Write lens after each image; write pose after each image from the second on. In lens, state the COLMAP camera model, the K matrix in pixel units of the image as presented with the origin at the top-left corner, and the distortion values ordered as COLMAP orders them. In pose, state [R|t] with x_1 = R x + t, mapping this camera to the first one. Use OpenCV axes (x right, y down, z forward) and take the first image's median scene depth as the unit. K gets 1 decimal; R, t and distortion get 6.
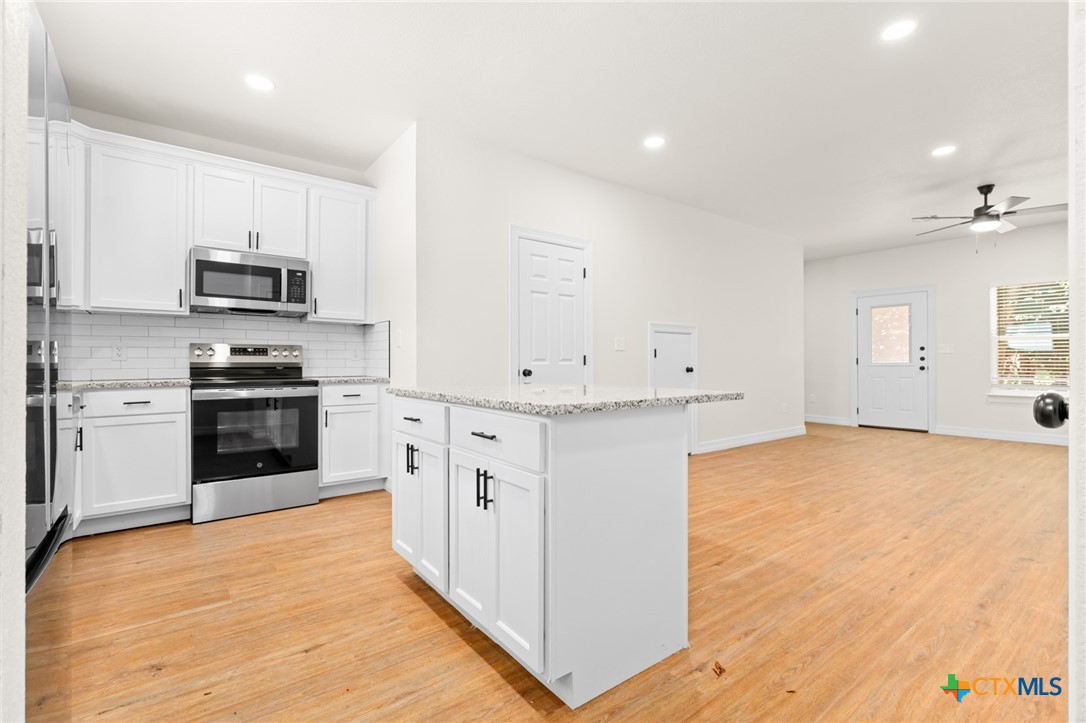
lens RADIAL K [[487.2, 0, 540.9], [0, 487.2, 362.3], [0, 0, 1]] dist [-0.002915, 0.001520]
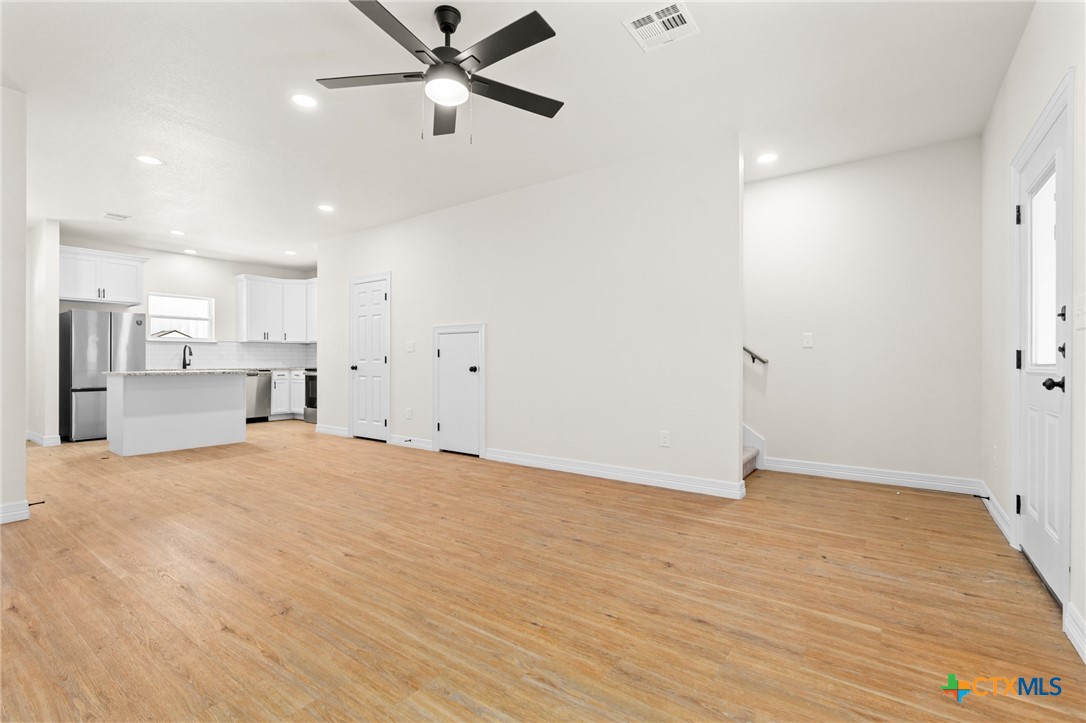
lens RADIAL K [[487.2, 0, 540.9], [0, 487.2, 362.3], [0, 0, 1]] dist [-0.002915, 0.001520]
pose [[0.301517, 0.004220, -0.953452, 1.263675], [-0.000800, 0.999991, 0.004172, -0.002680], [0.953461, -0.000495, 0.301517, 0.823636]]
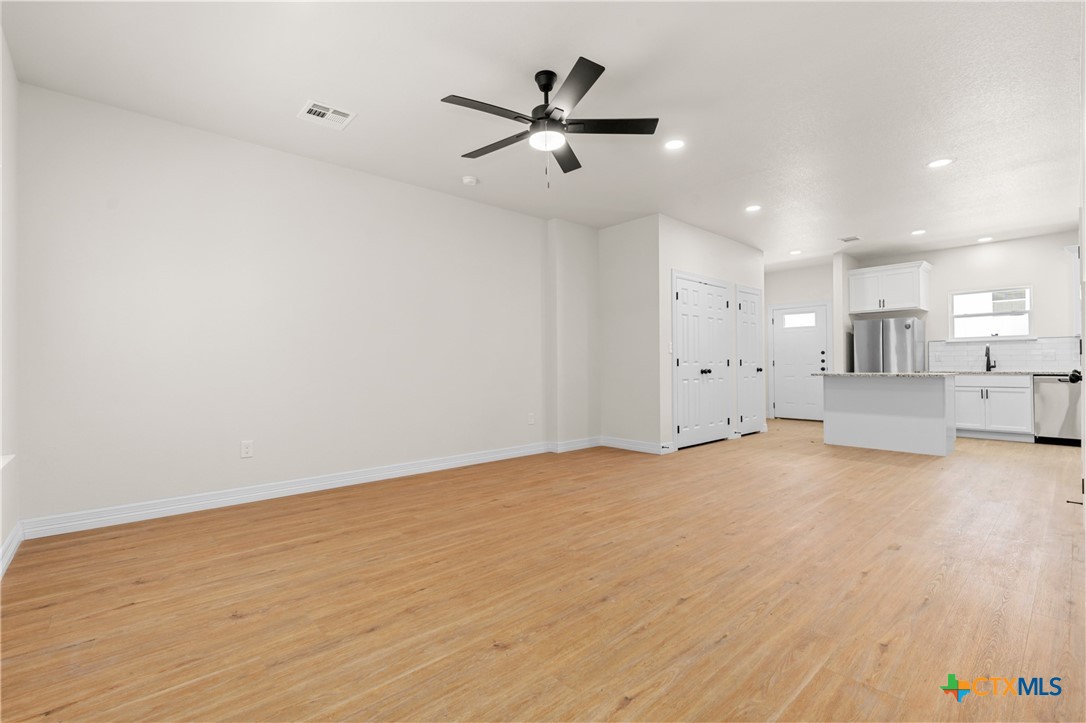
lens RADIAL K [[487.2, 0, 540.9], [0, 487.2, 362.3], [0, 0, 1]] dist [-0.002915, 0.001520]
pose [[-0.995853, 0.009121, -0.090517, 0.864922], [0.010074, 0.999898, -0.010082, 0.000675], [0.090416, -0.010952, -0.995844, 1.409529]]
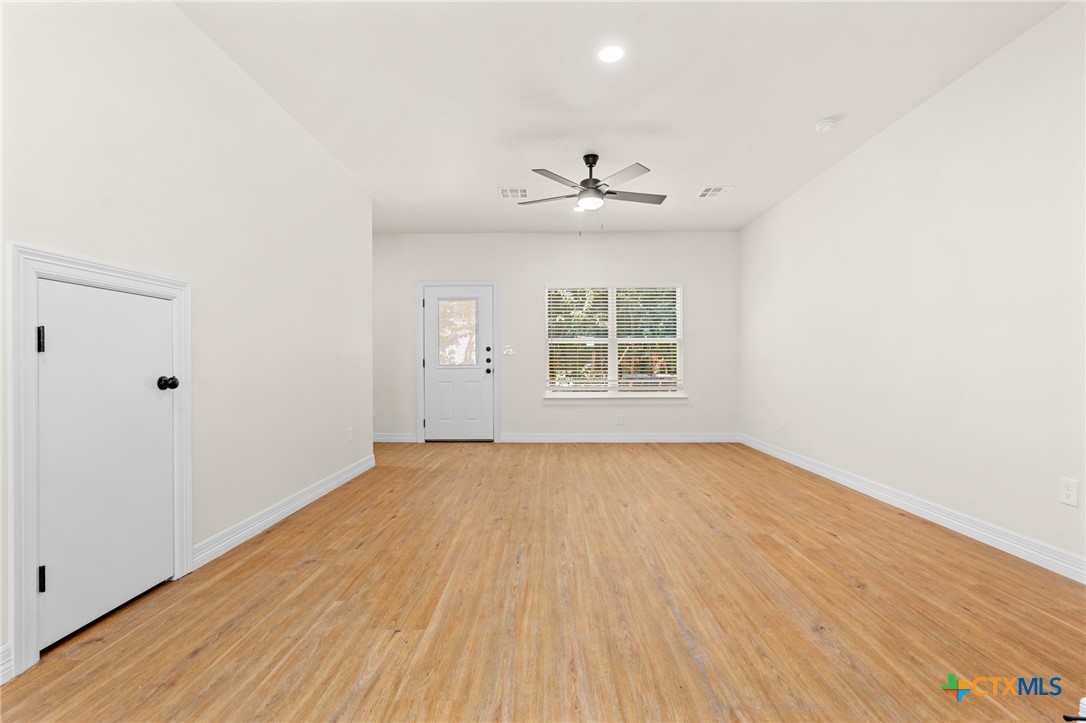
lens RADIAL K [[487.2, 0, 540.9], [0, 487.2, 362.3], [0, 0, 1]] dist [-0.002915, 0.001520]
pose [[0.609176, 0.002290, 0.793031, 0.165030], [0.000381, 0.999995, -0.003180, -0.001200], [-0.793035, 0.002239, 0.609172, 0.479231]]
